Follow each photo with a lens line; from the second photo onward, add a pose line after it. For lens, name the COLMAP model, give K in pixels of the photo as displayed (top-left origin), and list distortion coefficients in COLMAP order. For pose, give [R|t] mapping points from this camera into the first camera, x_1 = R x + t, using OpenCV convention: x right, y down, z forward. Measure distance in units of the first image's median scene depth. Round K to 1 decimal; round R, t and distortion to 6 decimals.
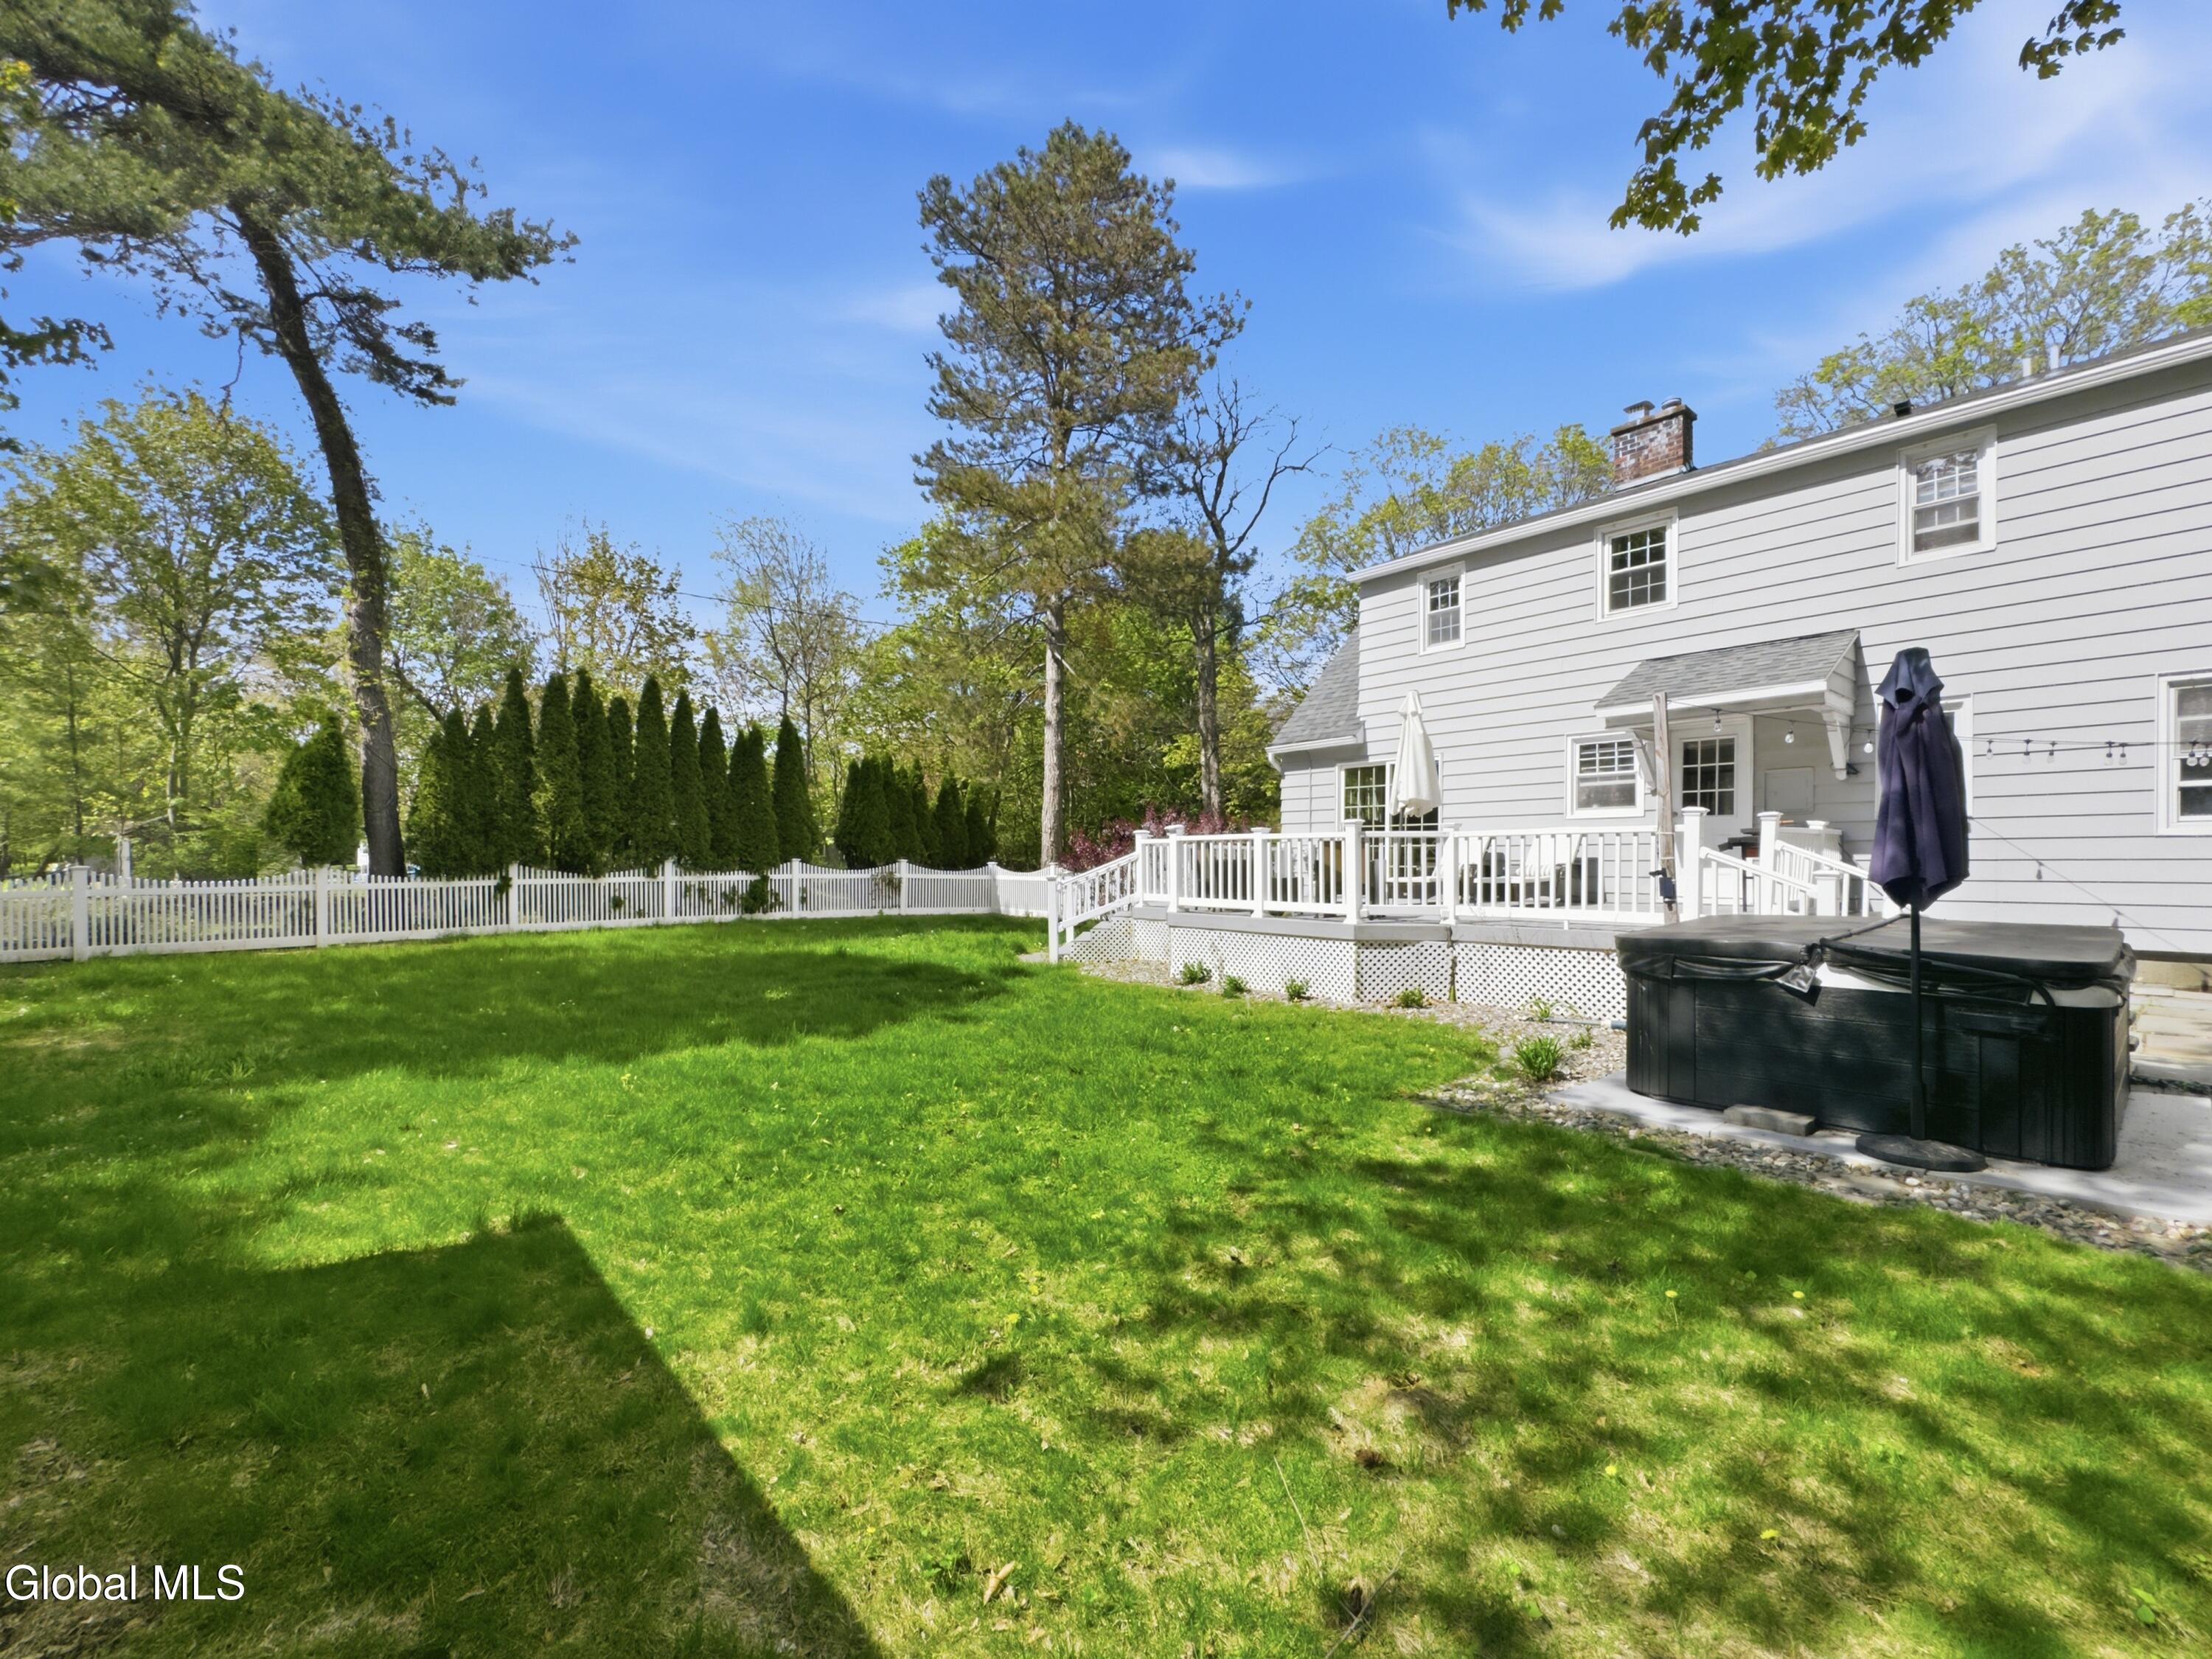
lens RADIAL K [[934.3, 0, 1103.0], [0, 934.3, 859.6], [0, 0, 1]] dist [-0.000313, 0.000110]
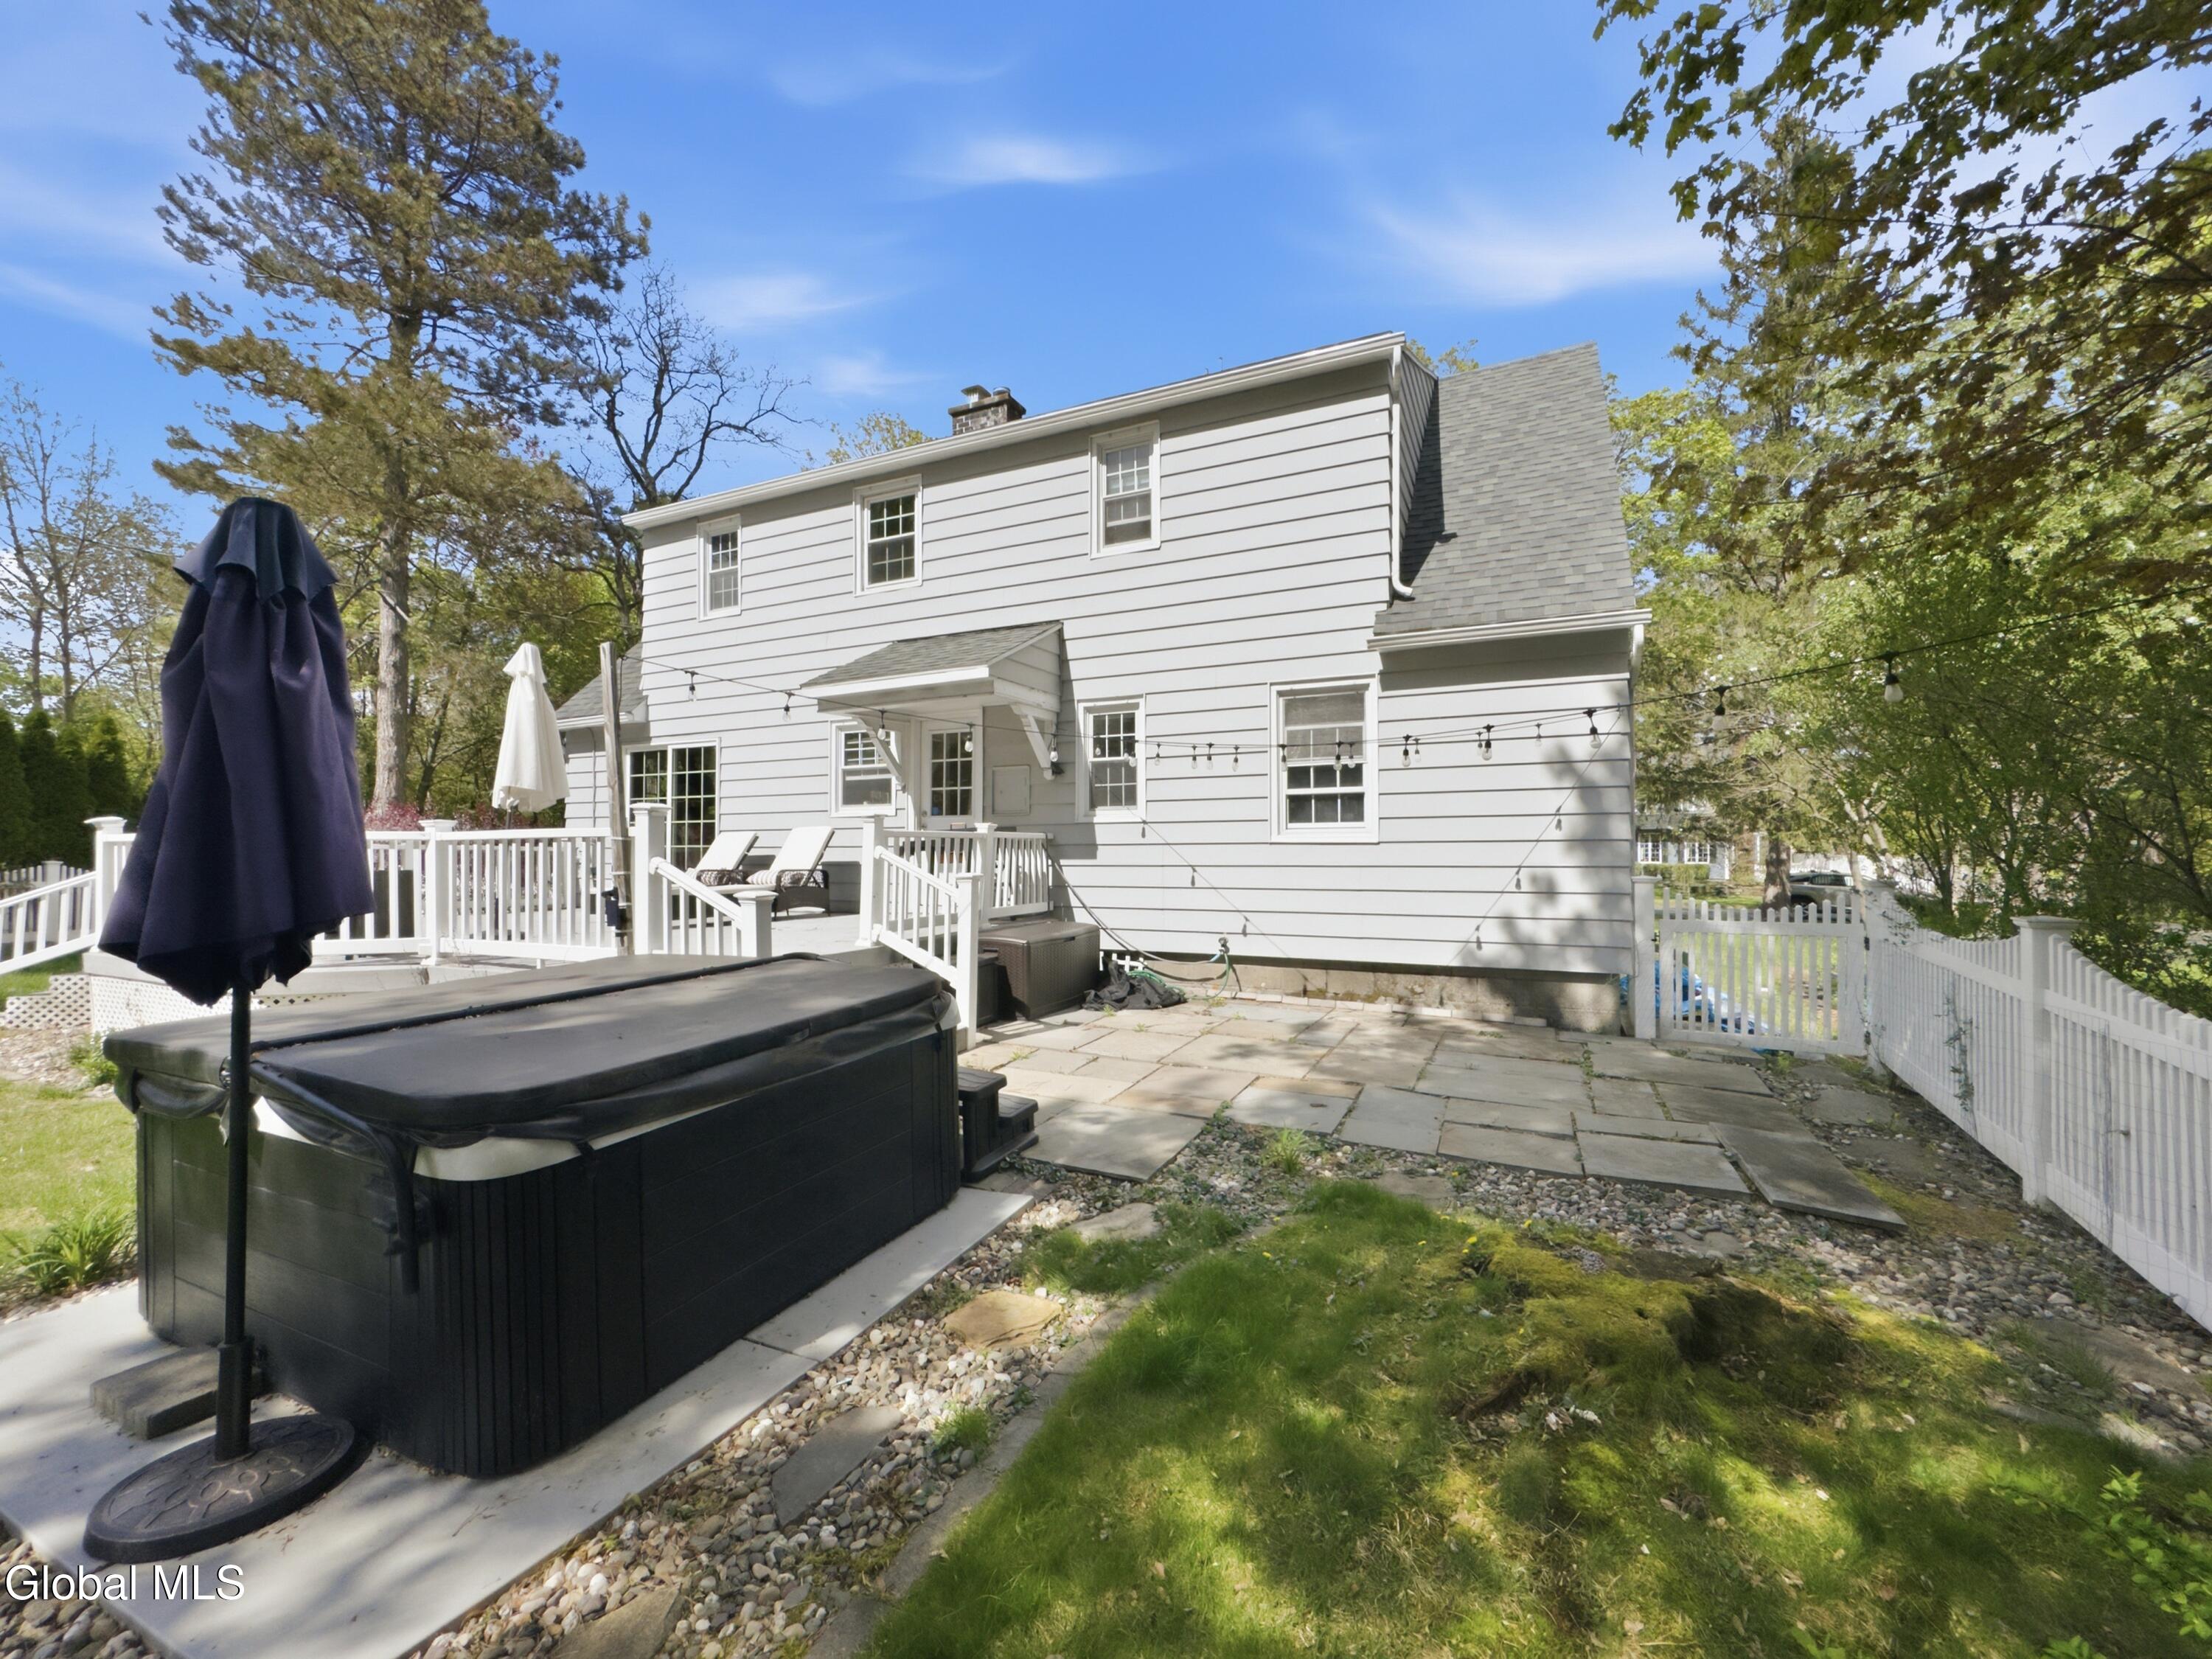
lens RADIAL K [[913.3, 0, 1106.0], [0, 913.3, 829.5], [0, 0, 1]] dist [-0.000996, -0.000047]
pose [[0.911108, 0.008259, 0.412085, 0.385779], [0.002213, 0.999687, -0.024929, -0.010553], [-0.412162, 0.023625, 0.910804, 0.120312]]
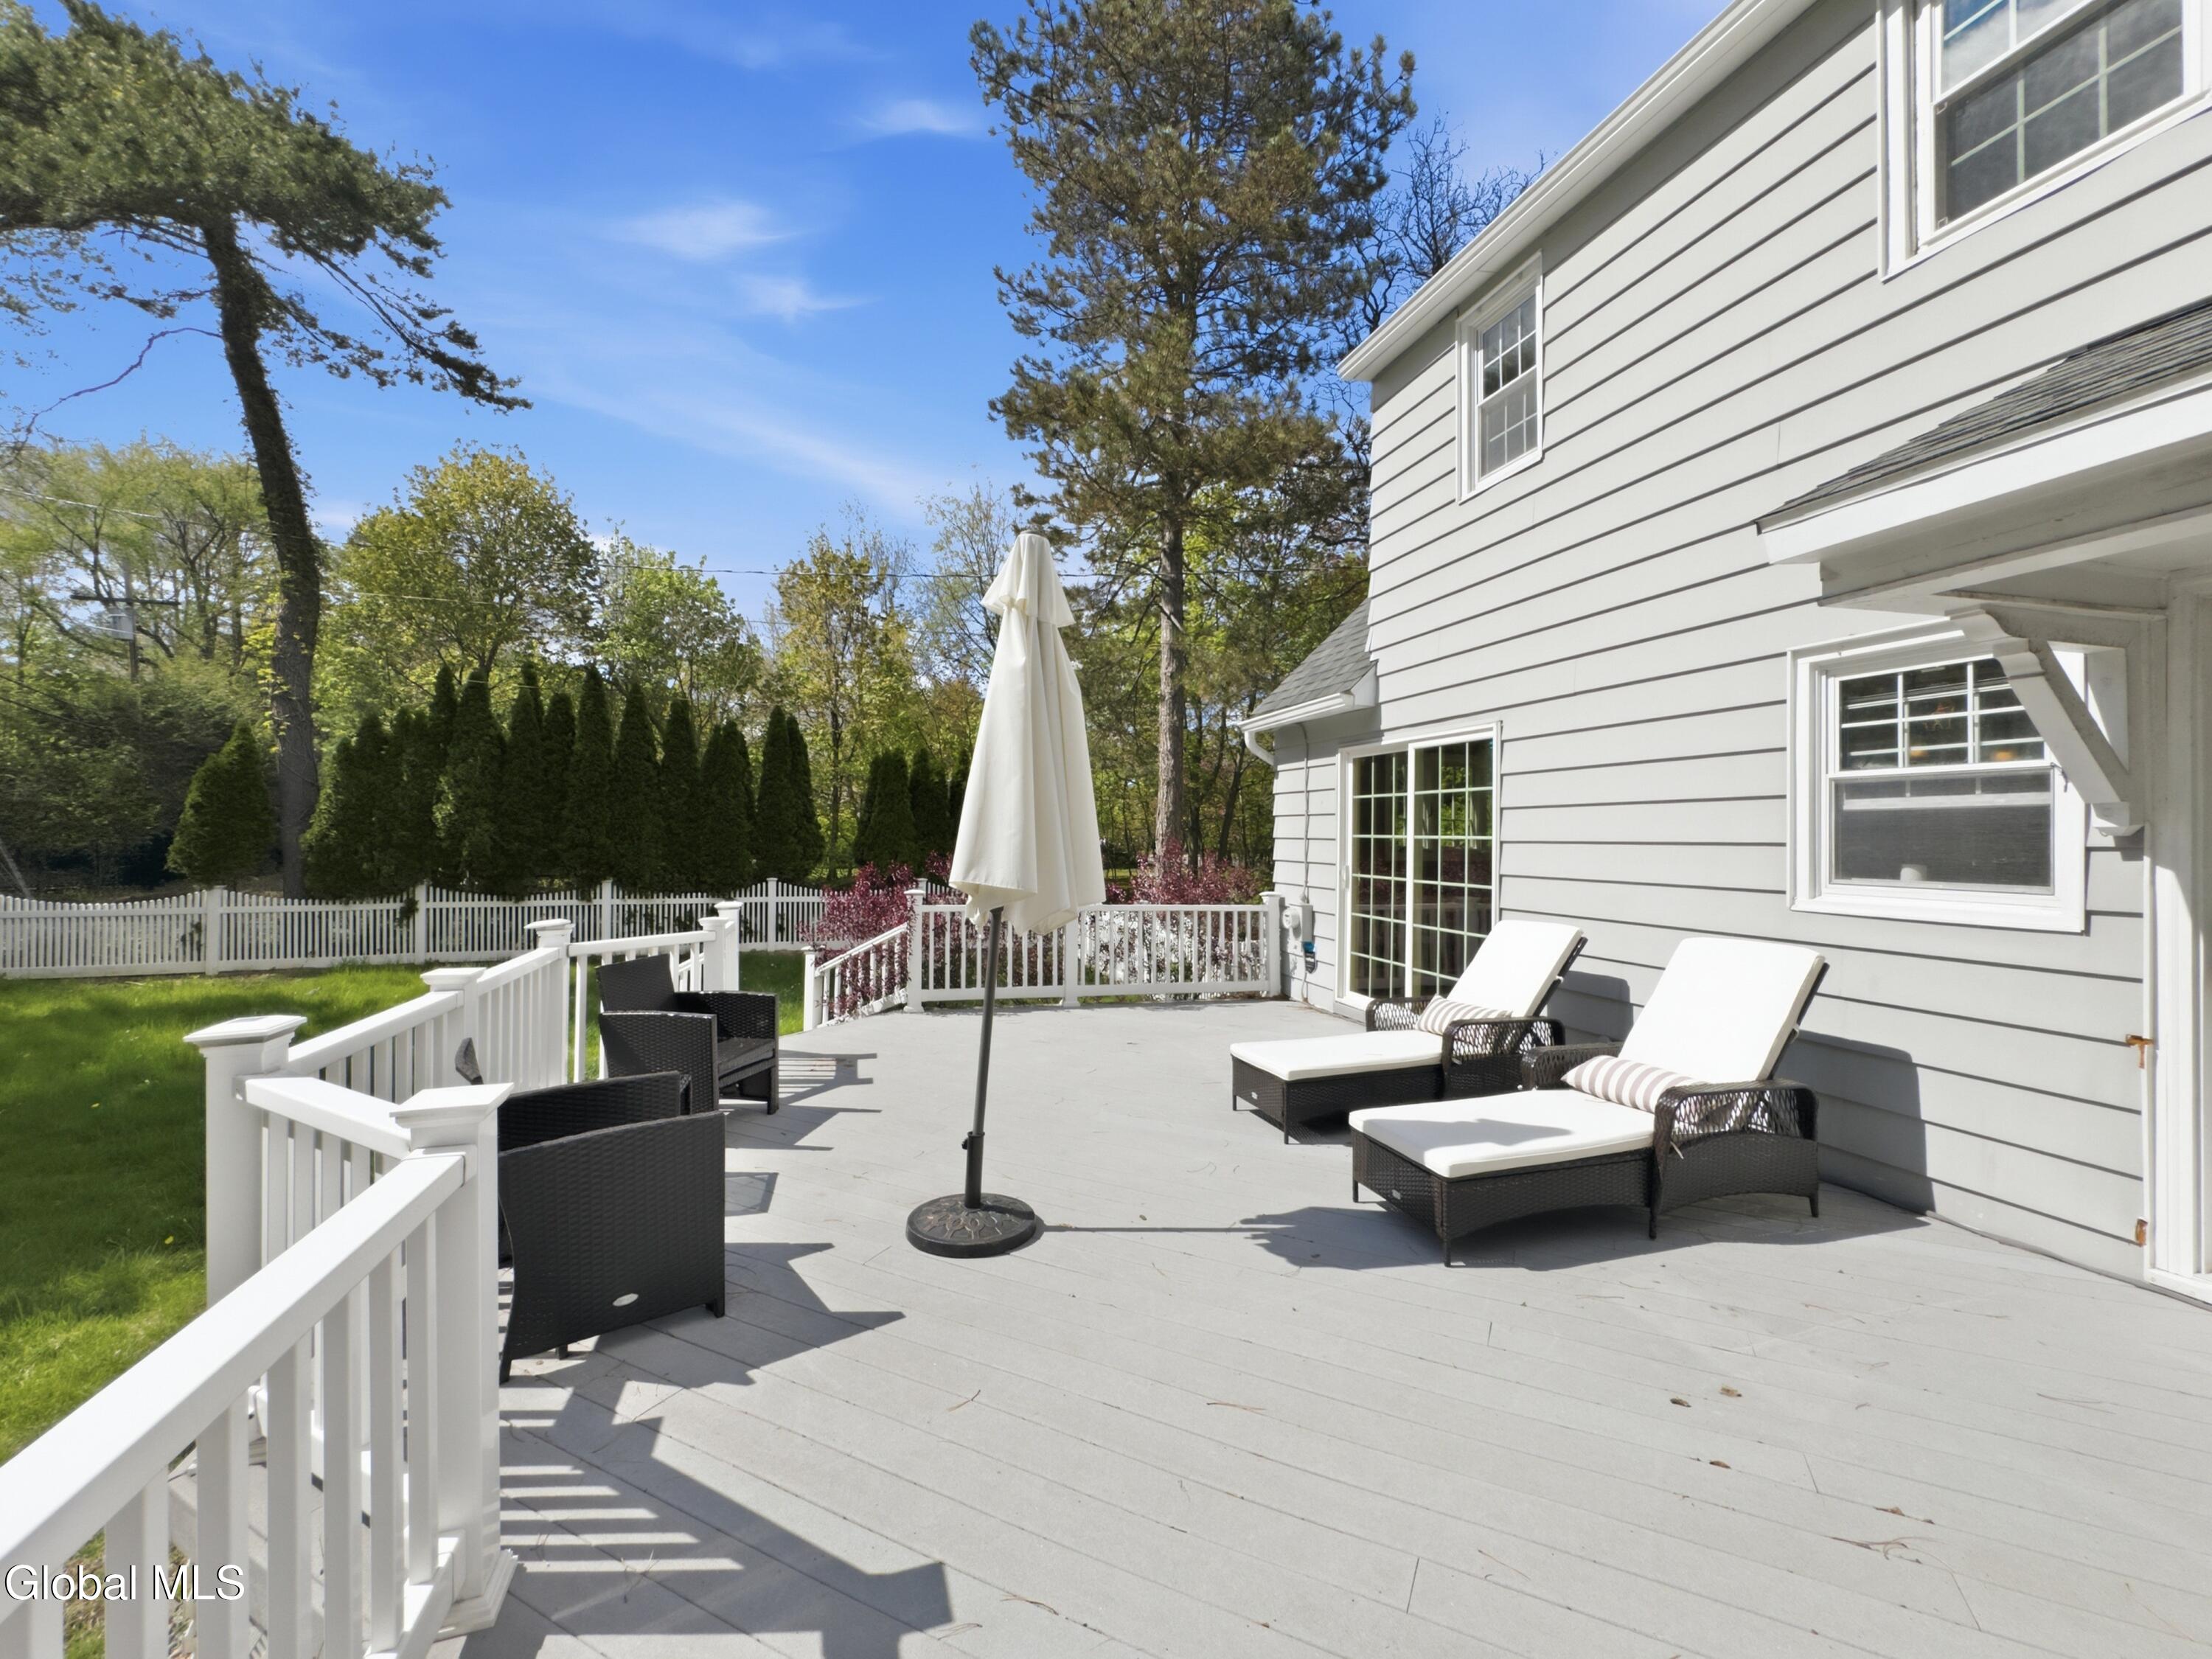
lens RADIAL K [[901.2, 0, 1101.0], [0, 901.2, 816.5], [0, 0, 1]] dist [-0.001975, -0.000076]
pose [[0.918137, 0.002990, -0.396253, 0.405215], [-0.012473, 0.999694, -0.021358, -0.067439], [0.396068, 0.024552, 0.917893, 0.626472]]
